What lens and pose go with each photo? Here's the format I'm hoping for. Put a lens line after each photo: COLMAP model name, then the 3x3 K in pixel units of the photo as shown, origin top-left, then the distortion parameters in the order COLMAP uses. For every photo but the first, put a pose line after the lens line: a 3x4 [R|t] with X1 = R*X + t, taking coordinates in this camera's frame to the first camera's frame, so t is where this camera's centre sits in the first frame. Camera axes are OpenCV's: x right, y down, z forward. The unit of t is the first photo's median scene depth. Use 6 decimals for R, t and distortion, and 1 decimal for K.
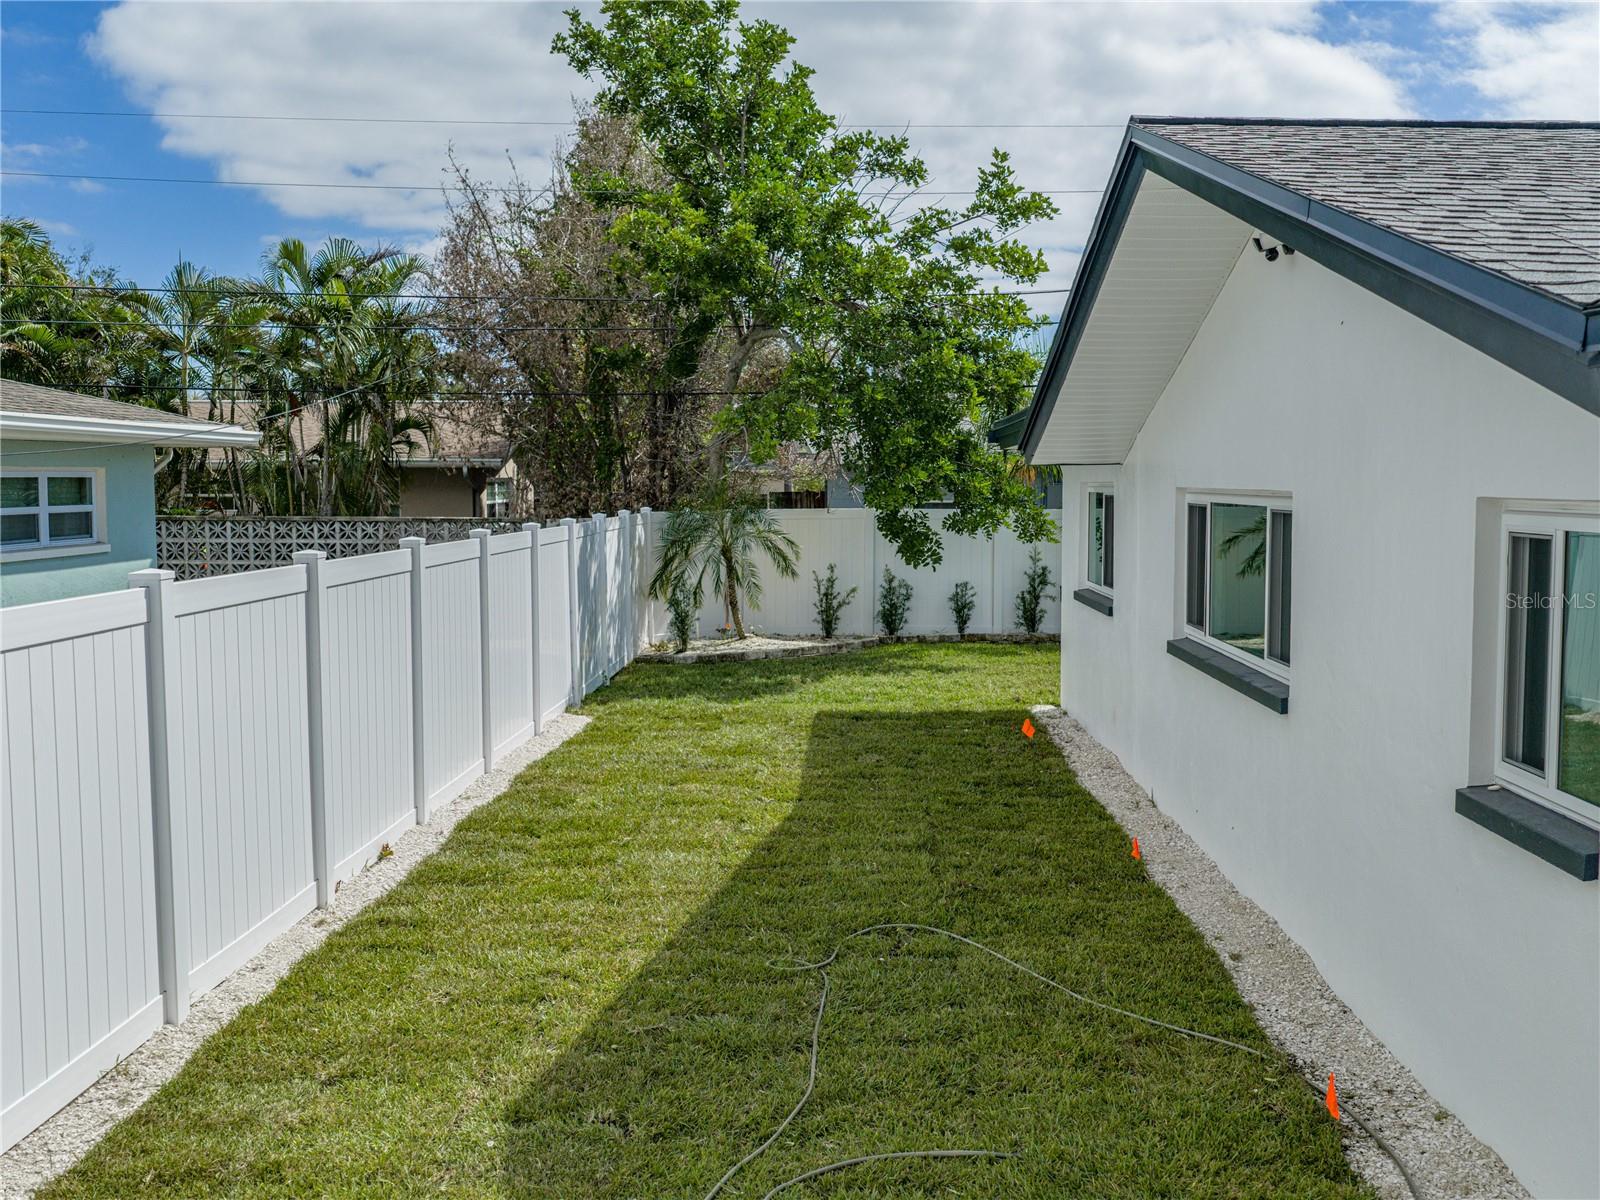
lens RADIAL K [[1622.6, 0, 800.0], [0, 1622.6, 600.0], [0, 0, 1]] dist [0.007976, 0.000772]
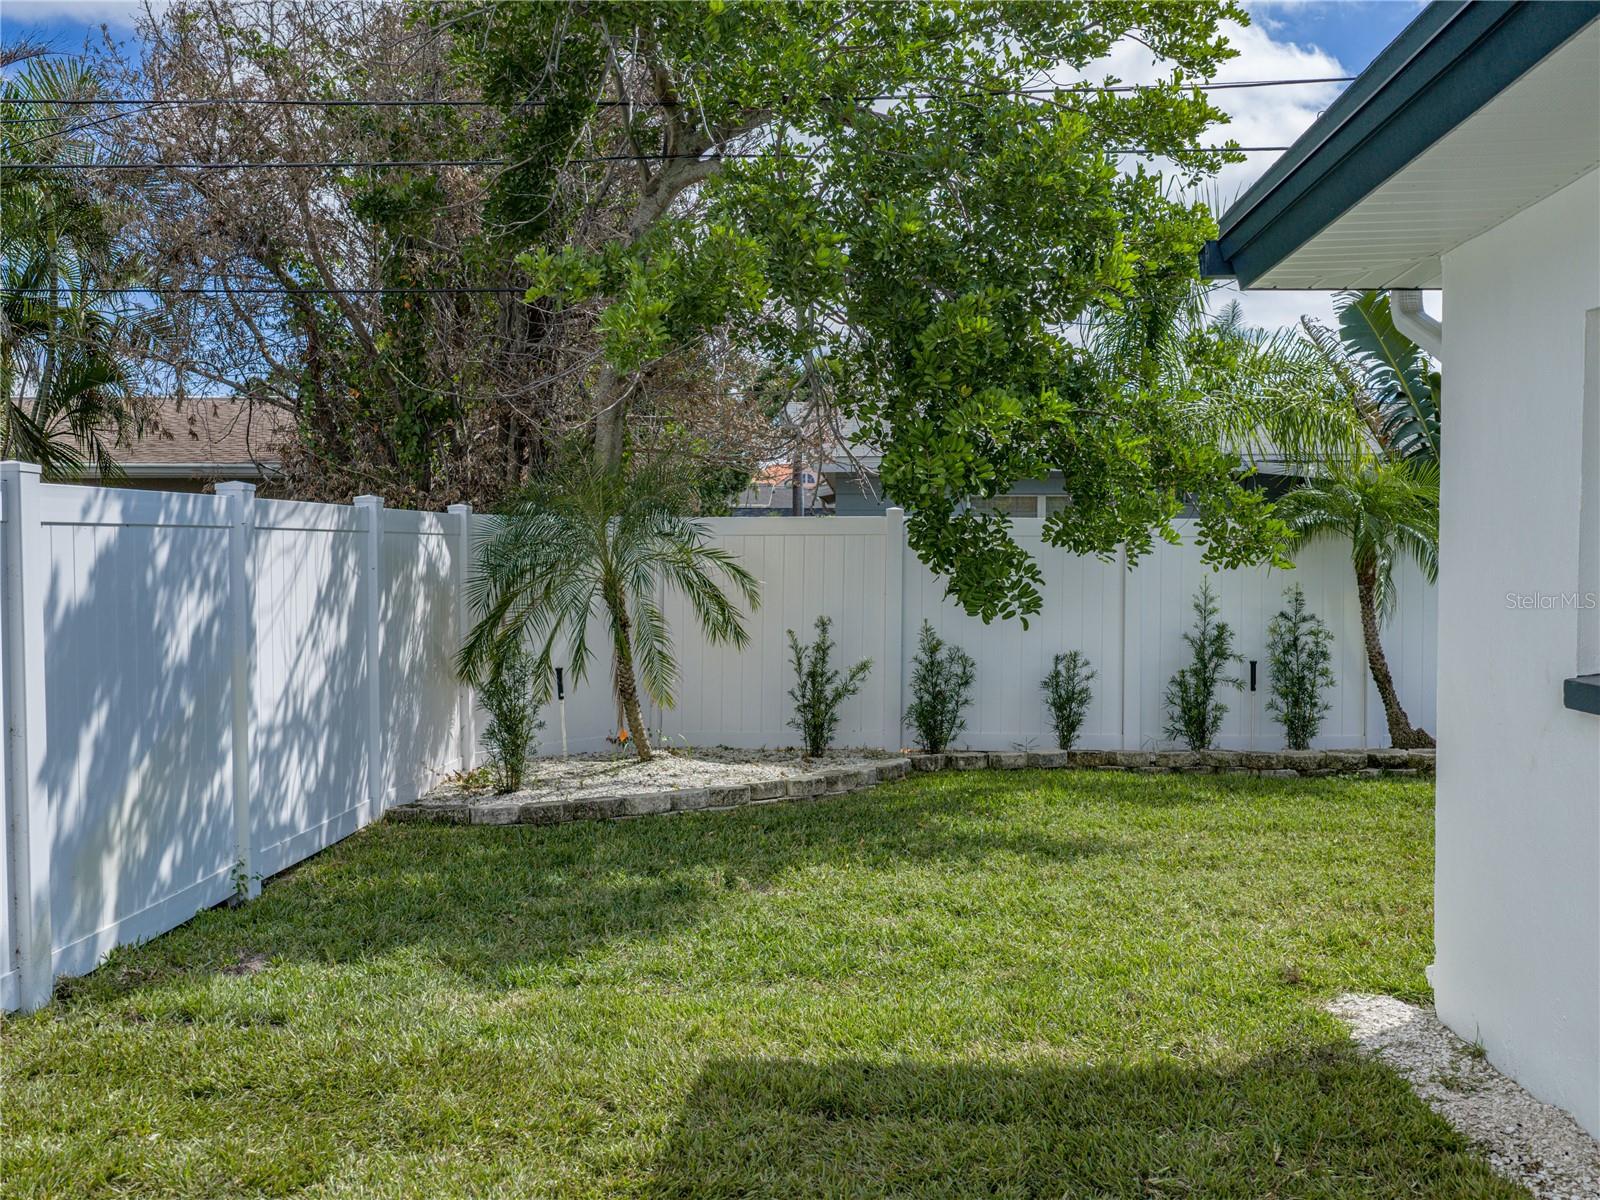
lens RADIAL K [[1622.6, 0, 800.0], [0, 1622.6, 600.0], [0, 0, 1]] dist [0.007976, 0.000772]
pose [[0.999740, 0.004259, -0.022387, 0.025158], [-0.005235, 0.999031, -0.043706, -0.004785], [0.022179, 0.043812, 0.998794, 0.490330]]
